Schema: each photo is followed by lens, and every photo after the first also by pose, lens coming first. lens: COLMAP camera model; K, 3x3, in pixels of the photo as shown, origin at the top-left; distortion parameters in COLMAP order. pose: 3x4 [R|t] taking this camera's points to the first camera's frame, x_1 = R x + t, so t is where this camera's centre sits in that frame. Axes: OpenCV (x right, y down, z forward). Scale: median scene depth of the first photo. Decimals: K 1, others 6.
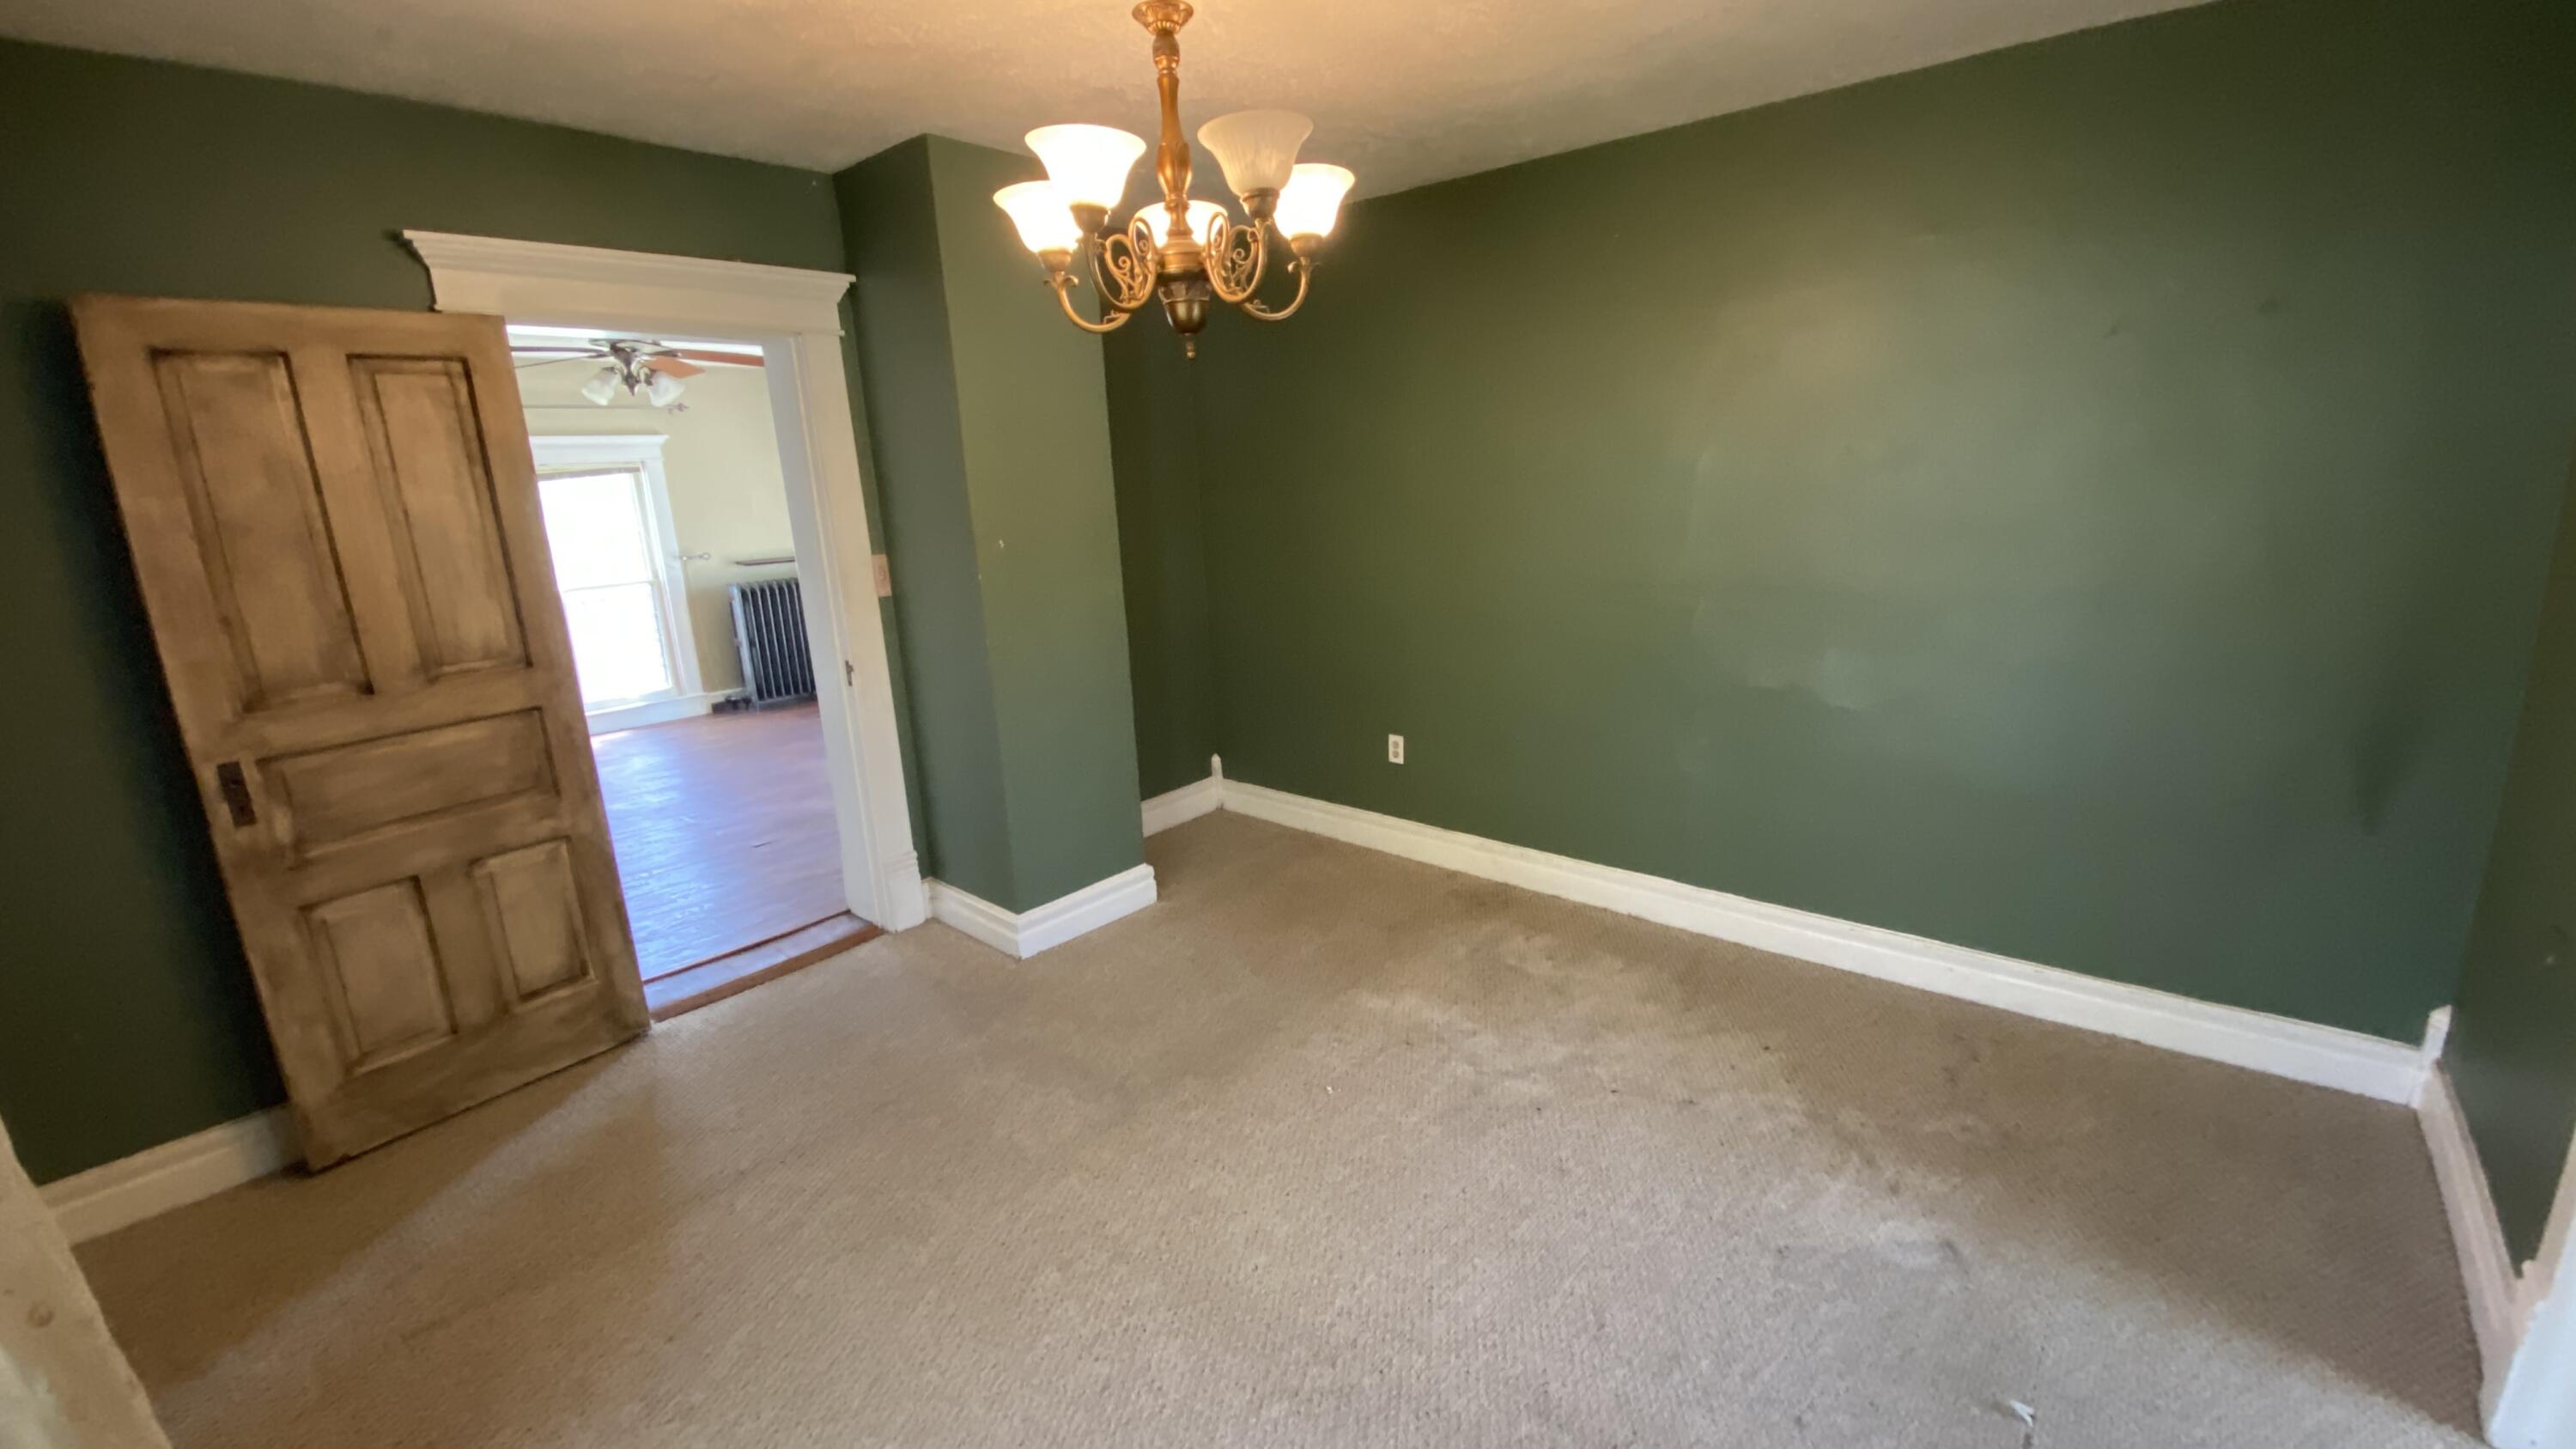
lens RADIAL K [[1048.4, 0, 1285.4], [0, 1048.4, 719.0], [0, 0, 1]] dist [0.053678, -0.039938]
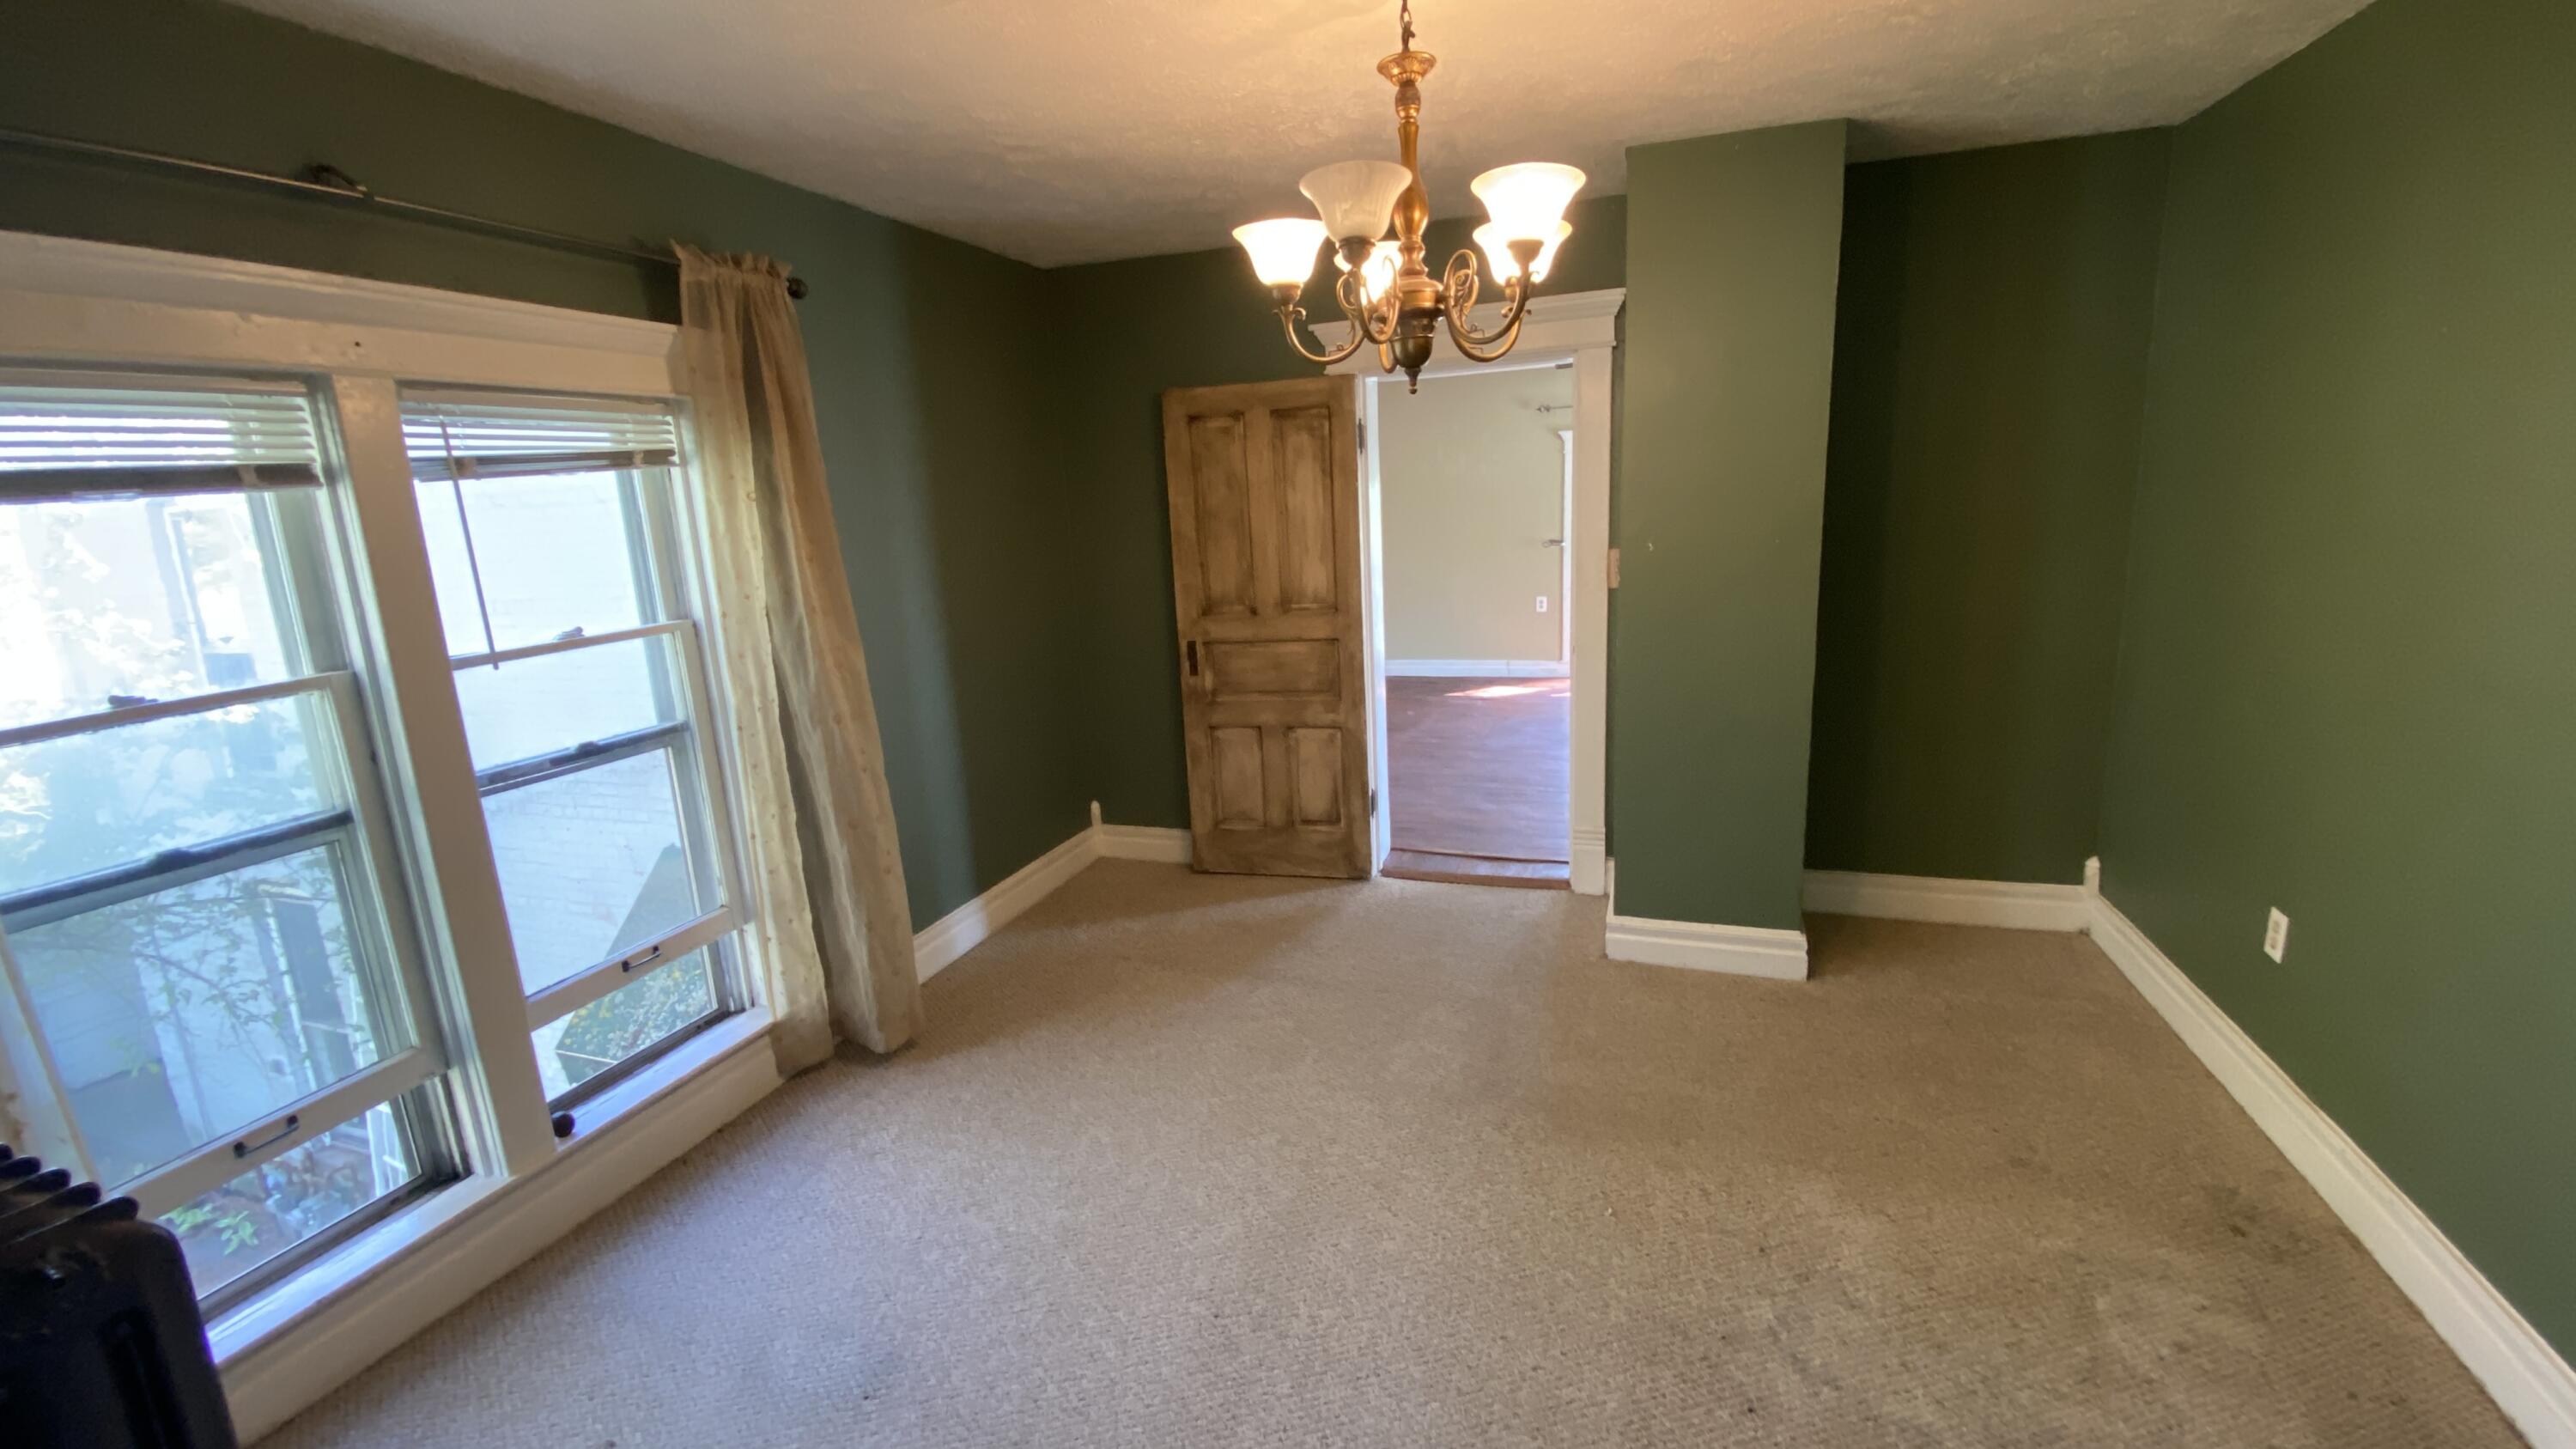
lens RADIAL K [[1048.4, 0, 1285.4], [0, 1048.4, 719.0], [0, 0, 1]] dist [0.053678, -0.039938]
pose [[0.365903, 0.221455, -0.903921, 0.670968], [-0.180754, 0.969691, 0.164400, -0.139760], [0.912931, 0.103233, 0.394842, 0.392088]]
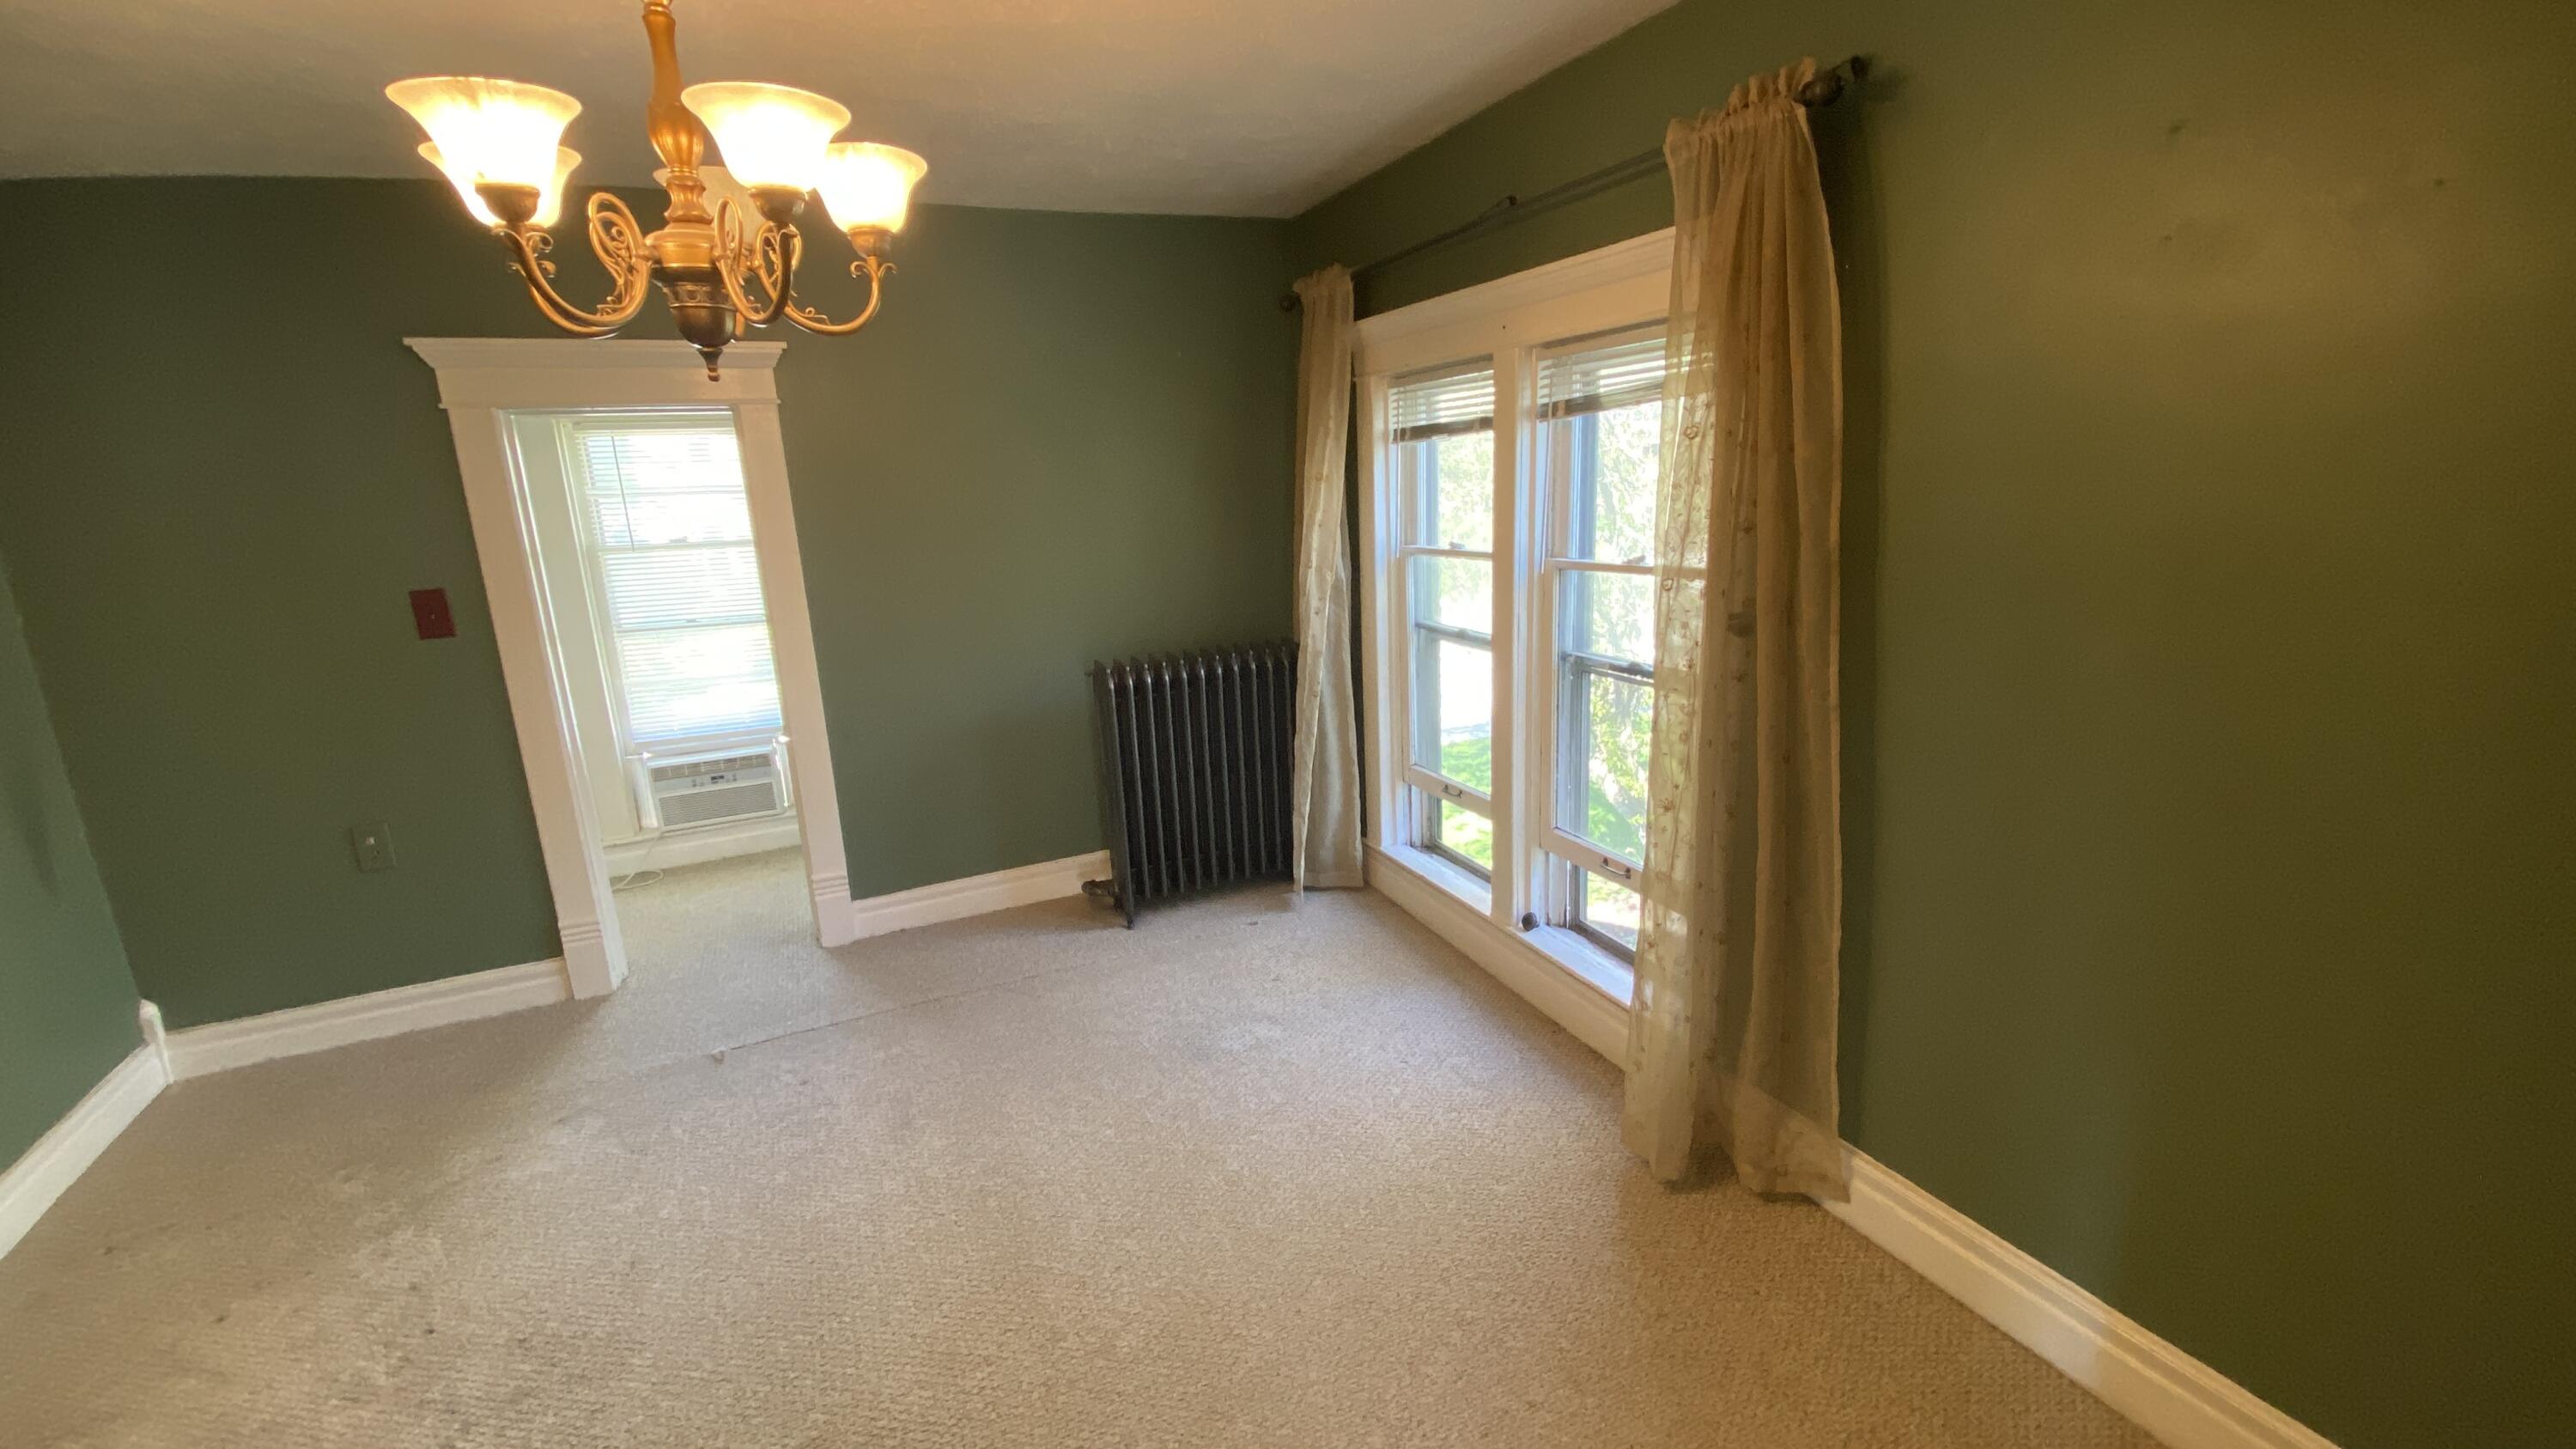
lens RADIAL K [[1048.4, 0, 1285.4], [0, 1048.4, 719.0], [0, 0, 1]] dist [0.053678, -0.039938]
pose [[-0.901900, -0.019276, 0.431514, -0.625873], [0.177753, 0.893931, 0.411451, -0.283453], [-0.393675, 0.447791, -0.802810, 1.215967]]
